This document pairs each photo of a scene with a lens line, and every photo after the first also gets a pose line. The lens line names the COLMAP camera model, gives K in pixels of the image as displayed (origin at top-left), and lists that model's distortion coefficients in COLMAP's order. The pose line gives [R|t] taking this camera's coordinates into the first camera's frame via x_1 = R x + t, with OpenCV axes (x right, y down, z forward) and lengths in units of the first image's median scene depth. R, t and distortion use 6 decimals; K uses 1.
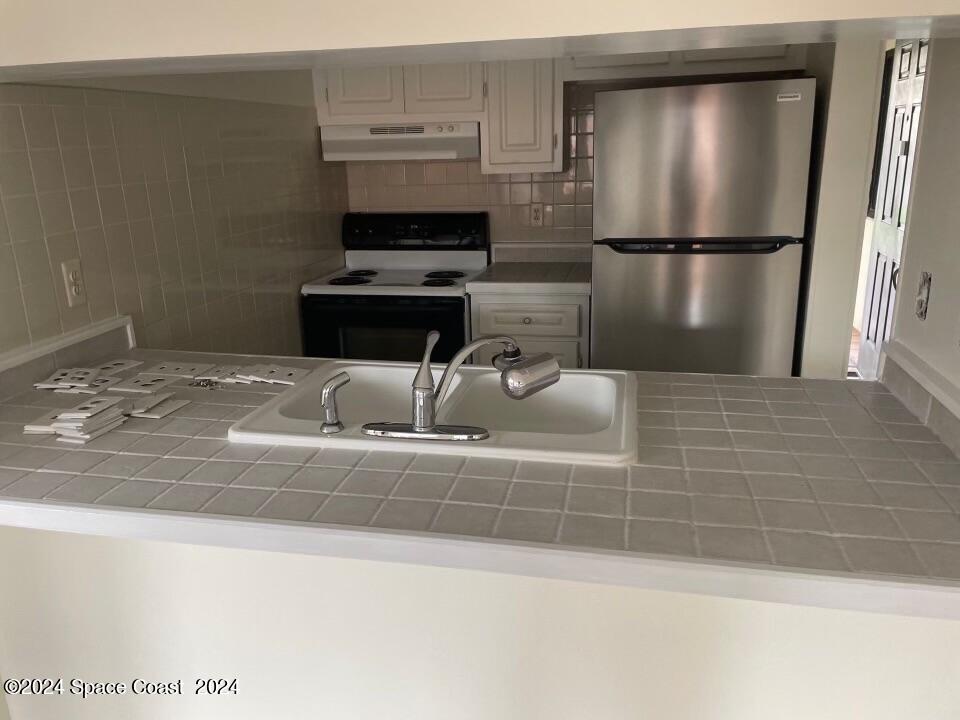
lens RADIAL K [[777.5, 0, 476.7], [0, 777.5, 380.7], [0, 0, 1]] dist [0.049781, -0.073715]
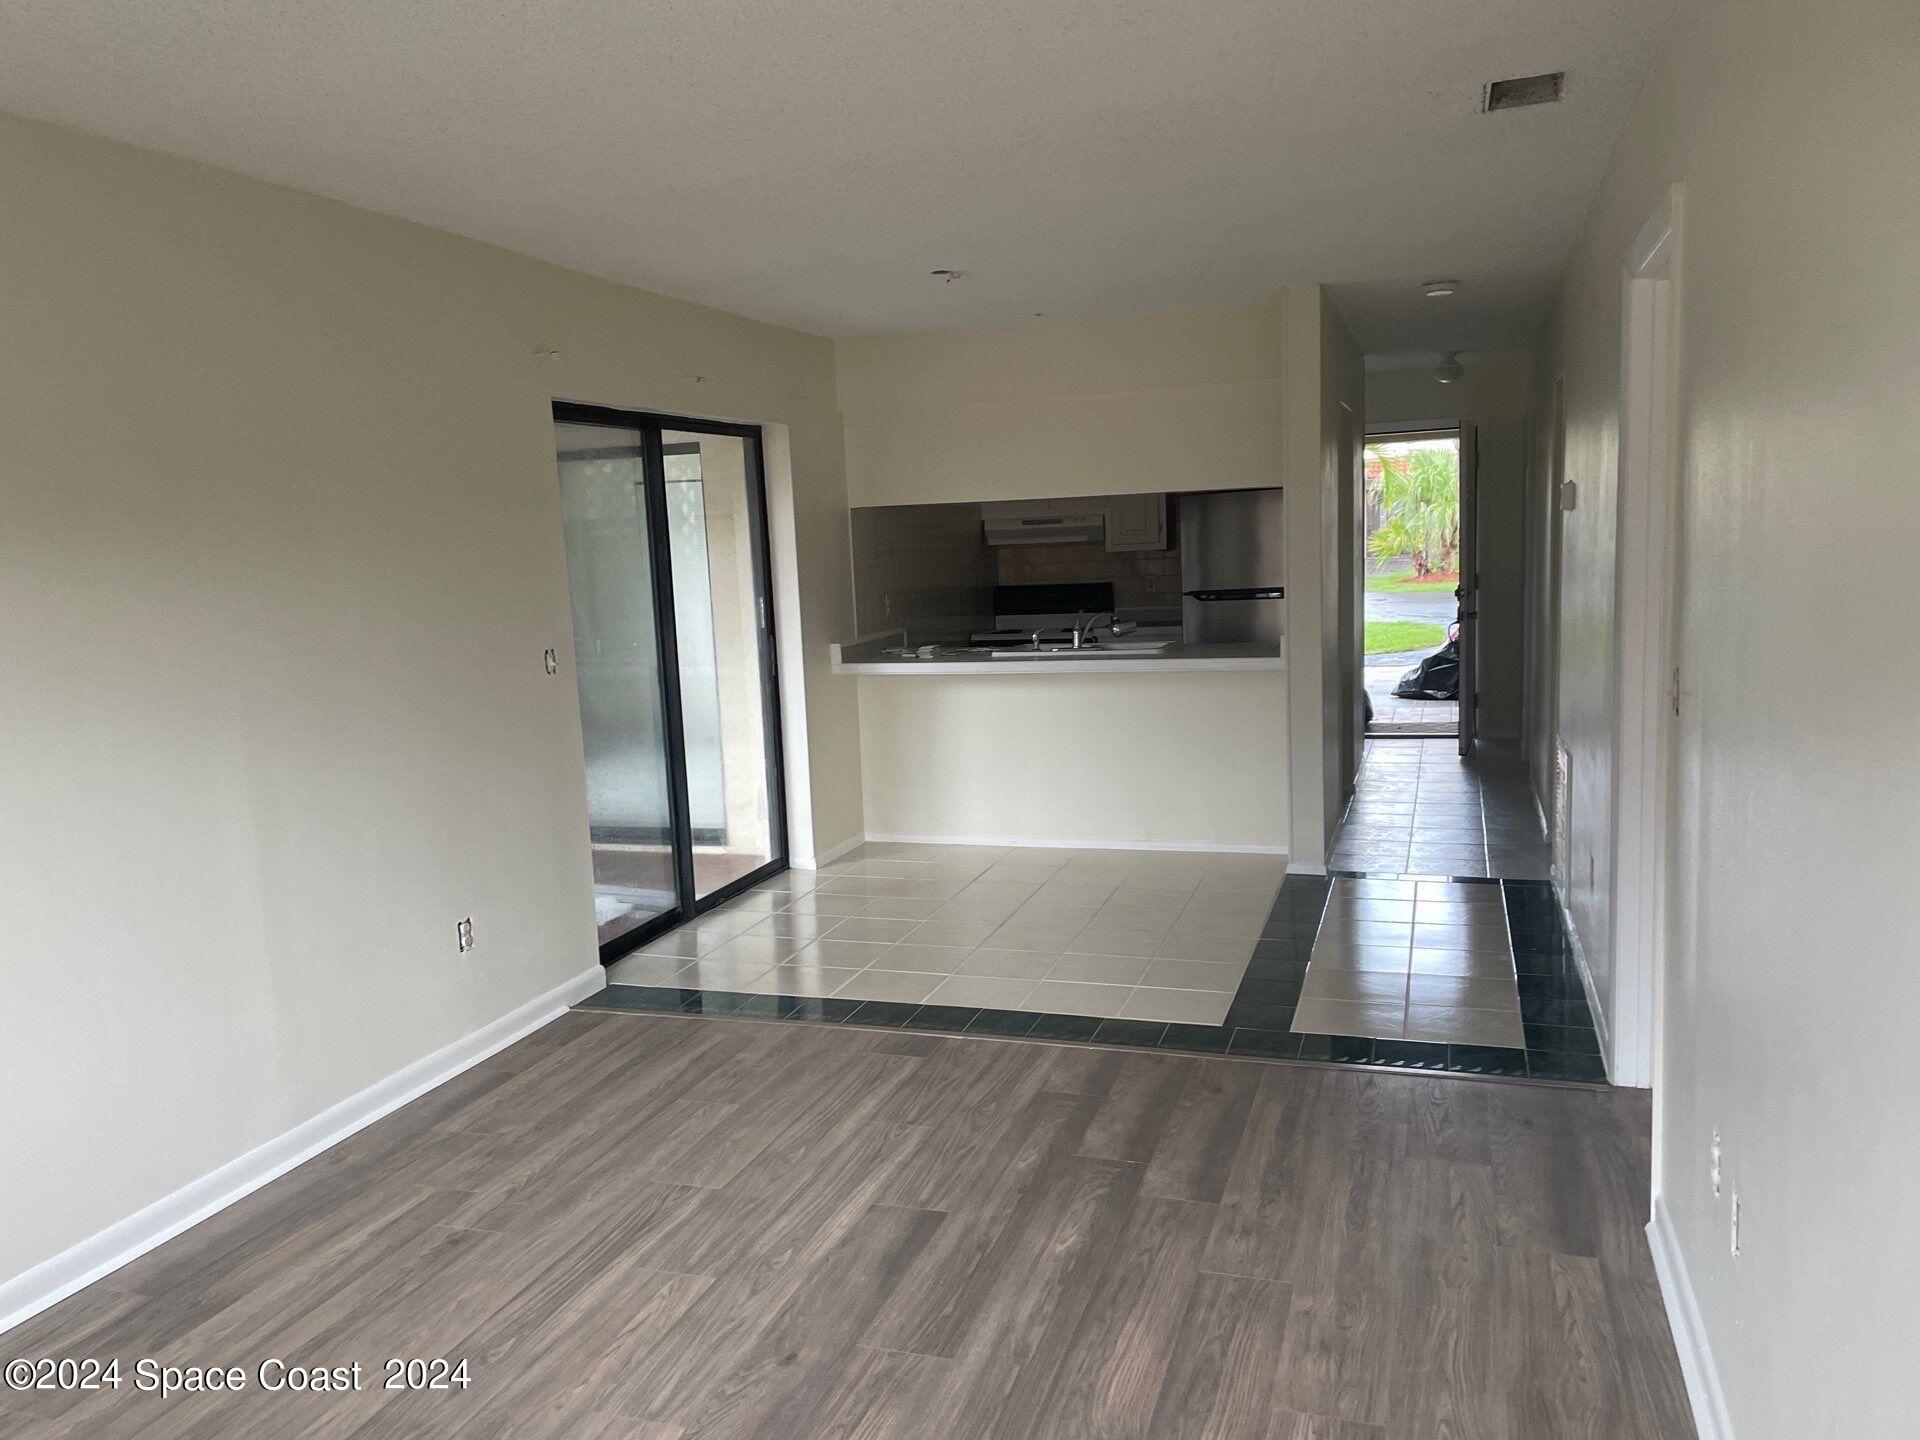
lens RADIAL K [[1555.1, 0, 953.5], [0, 1555.1, 761.3], [0, 0, 1]] dist [0.049781, -0.073715]
pose [[0.993588, -0.000265, -0.113060, 0.047320], [-0.015124, 0.990699, -0.135231, 0.442997], [0.112044, 0.136074, 0.984342, -1.566580]]
